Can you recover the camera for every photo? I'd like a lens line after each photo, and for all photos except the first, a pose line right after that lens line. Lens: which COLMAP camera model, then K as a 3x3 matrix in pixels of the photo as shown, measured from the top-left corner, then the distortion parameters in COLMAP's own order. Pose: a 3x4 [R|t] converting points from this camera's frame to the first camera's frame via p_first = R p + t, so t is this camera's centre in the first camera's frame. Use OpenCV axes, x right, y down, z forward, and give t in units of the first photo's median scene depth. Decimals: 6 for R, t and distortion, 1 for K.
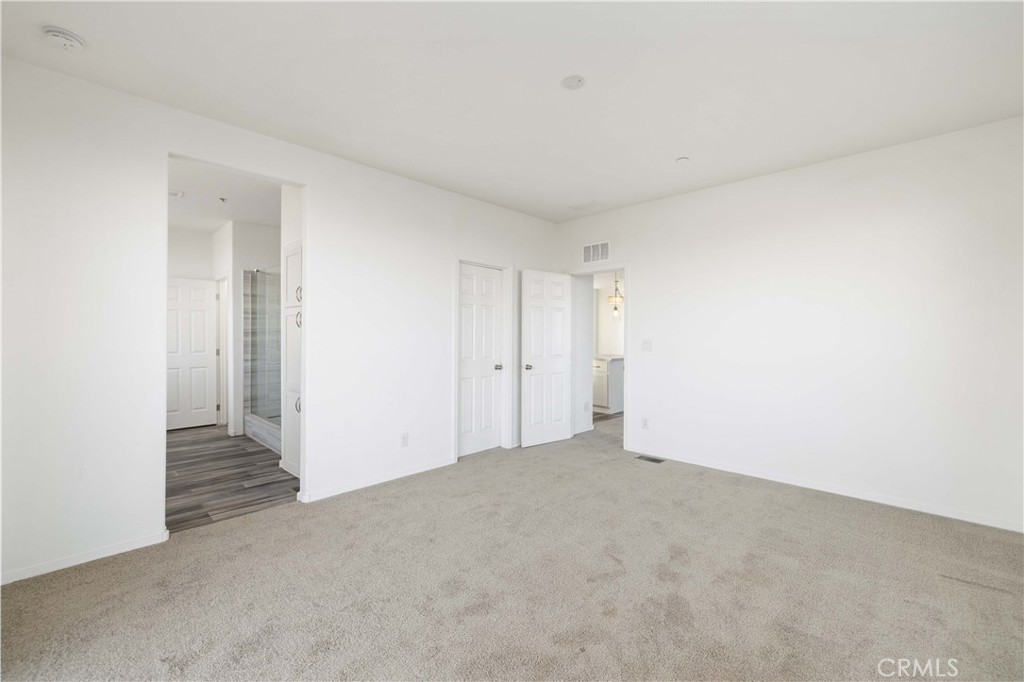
lens RADIAL K [[430.2, 0, 515.3], [0, 430.2, 336.0], [0, 0, 1]] dist [-0.000086, 0.001121]
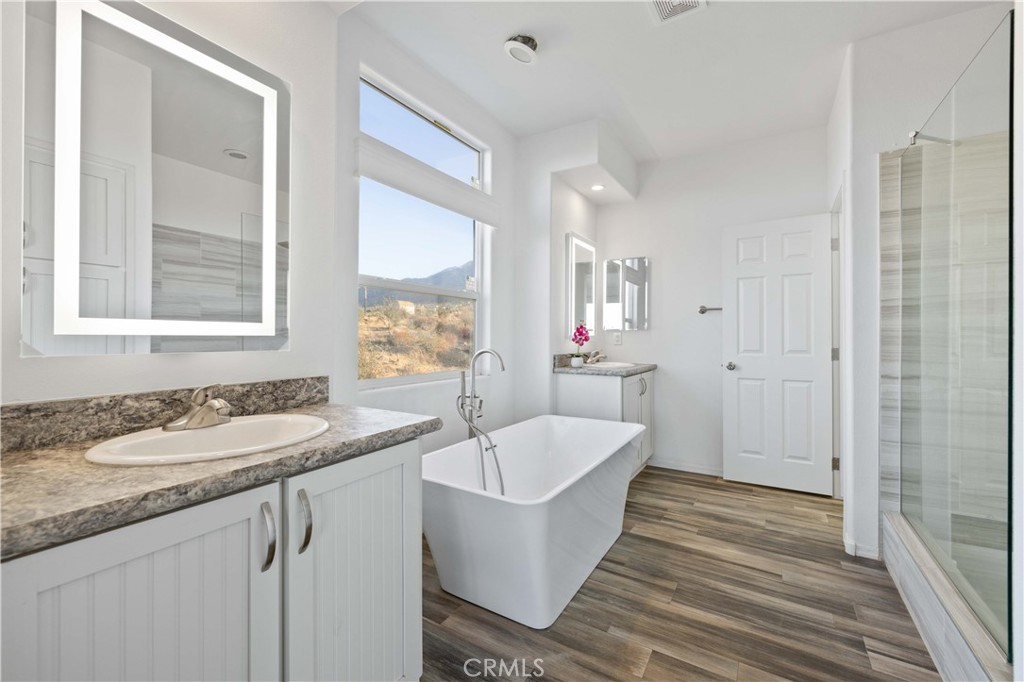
lens RADIAL K [[430.2, 0, 513.5], [0, 430.2, 335.5], [0, 0, 1]] dist [-0.000086, 0.001121]
pose [[0.230422, 0.000361, -0.973091, -0.314652], [-0.002440, 0.999997, -0.000207, 0.018686], [0.973088, 0.002422, 0.230422, 0.566317]]
